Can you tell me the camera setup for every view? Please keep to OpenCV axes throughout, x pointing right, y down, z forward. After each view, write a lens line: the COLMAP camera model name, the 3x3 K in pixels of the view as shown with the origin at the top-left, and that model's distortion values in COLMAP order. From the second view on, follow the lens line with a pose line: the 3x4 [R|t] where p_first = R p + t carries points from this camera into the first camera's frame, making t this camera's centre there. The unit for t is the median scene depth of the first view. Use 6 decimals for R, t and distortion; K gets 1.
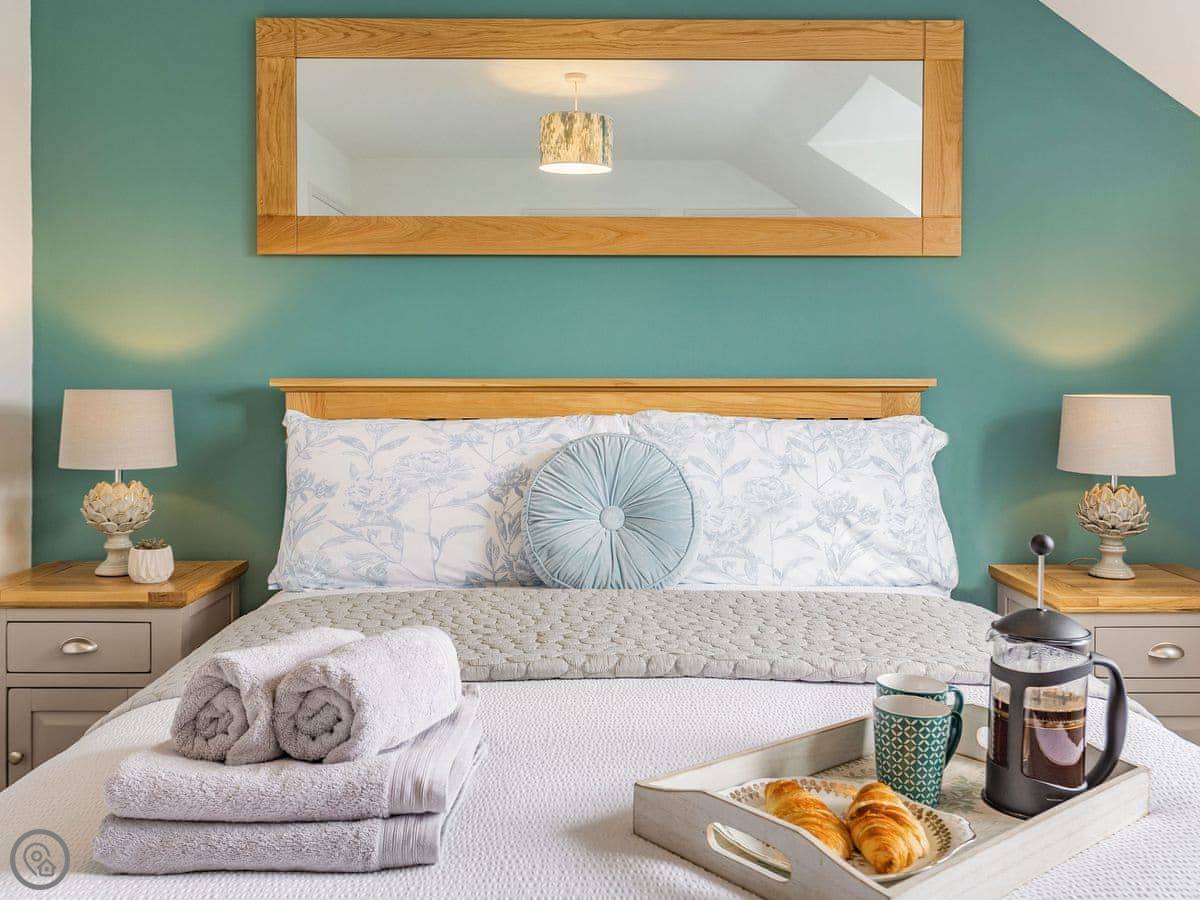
lens RADIAL K [[972.6, 0, 856.9], [0, 972.6, 421.6], [0, 0, 1]] dist [0.003818, 0.002104]
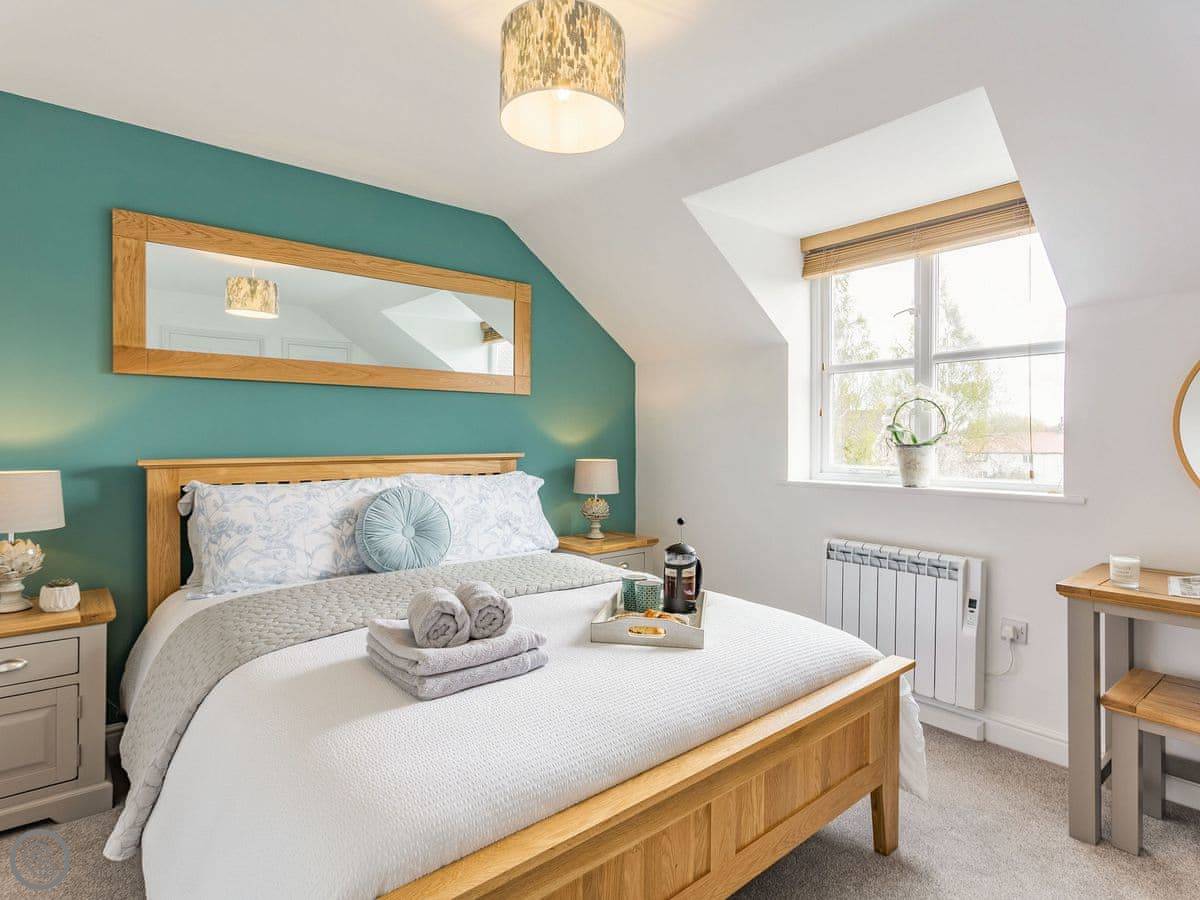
lens RADIAL K [[641.8, 0, 614.5], [0, 641.8, 442.1], [0, 0, 1]] dist [0.011793, 0.002064]
pose [[0.768973, -0.002977, 0.639274, -0.711135], [0.010095, 0.999921, -0.007486, -0.059904], [-0.639201, 0.012210, 0.768943, -0.215979]]
